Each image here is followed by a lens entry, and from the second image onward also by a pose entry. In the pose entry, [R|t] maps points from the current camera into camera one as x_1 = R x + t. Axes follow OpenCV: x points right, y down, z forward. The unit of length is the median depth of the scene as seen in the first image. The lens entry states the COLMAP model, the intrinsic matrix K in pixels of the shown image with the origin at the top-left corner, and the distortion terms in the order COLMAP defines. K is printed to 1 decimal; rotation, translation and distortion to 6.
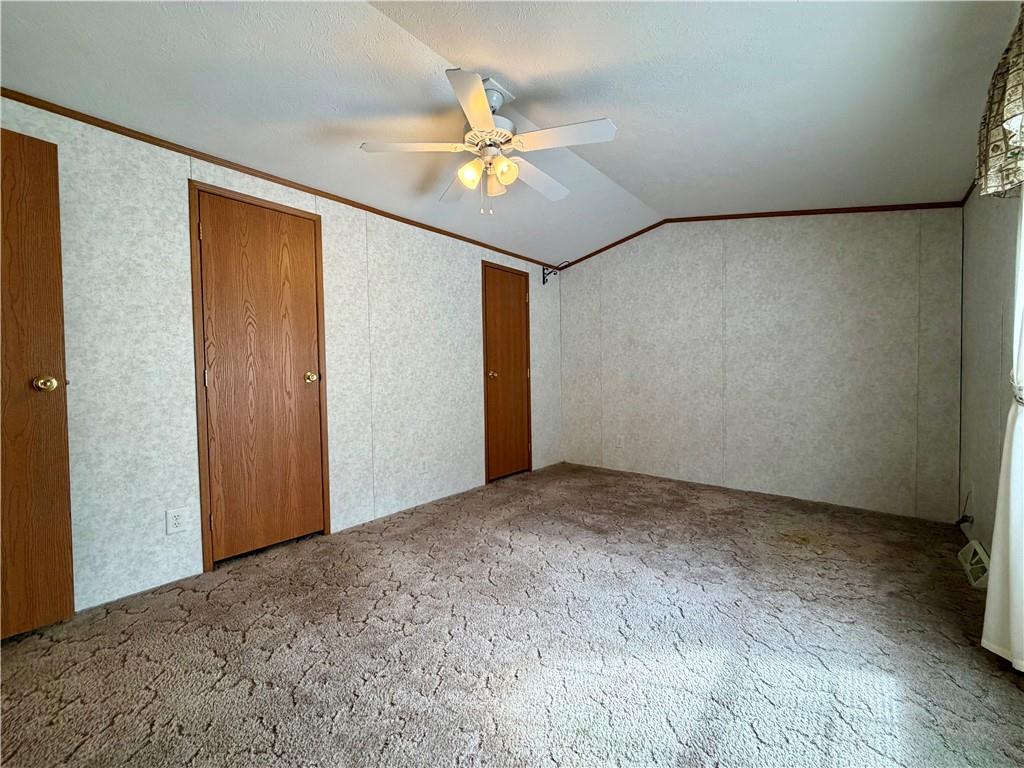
lens RADIAL K [[407.2, 0, 513.0], [0, 407.2, 383.3], [0, 0, 1]] dist [-0.003810, 0.000659]
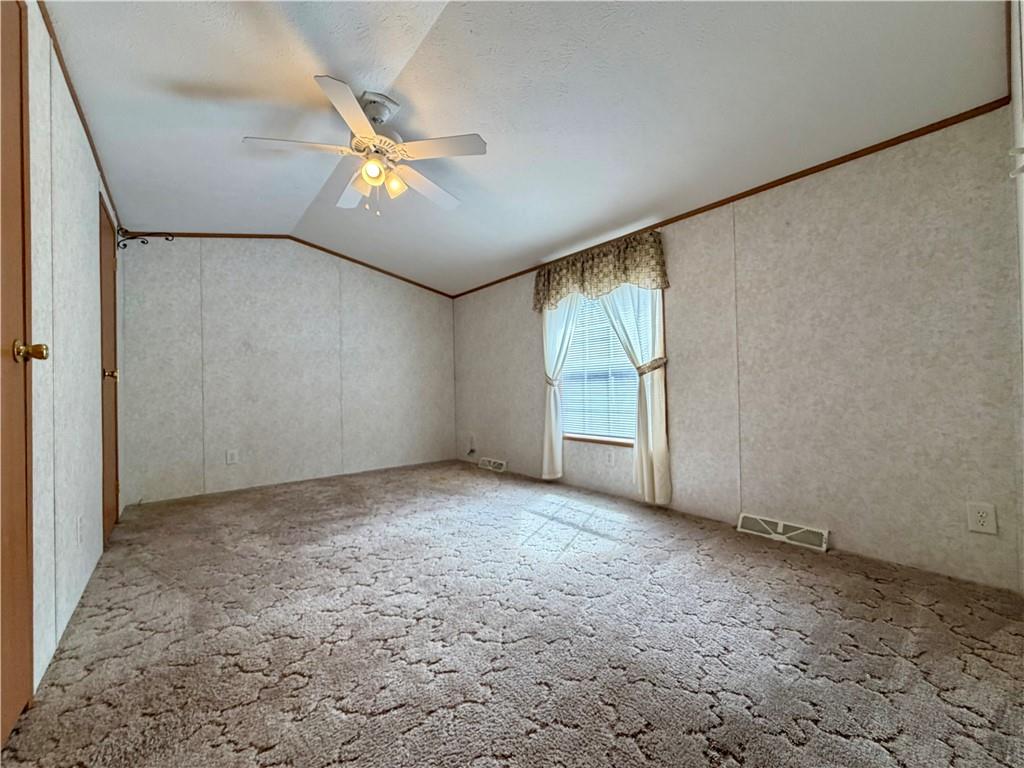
lens RADIAL K [[407.2, 0, 512.4], [0, 407.2, 378.4], [0, 0, 1]] dist [-0.003810, 0.000659]
pose [[0.172921, 0.033317, 0.984372, -0.594466], [0.037387, 0.998485, -0.040362, 0.036194], [-0.984226, 0.043782, 0.171414, 0.282350]]
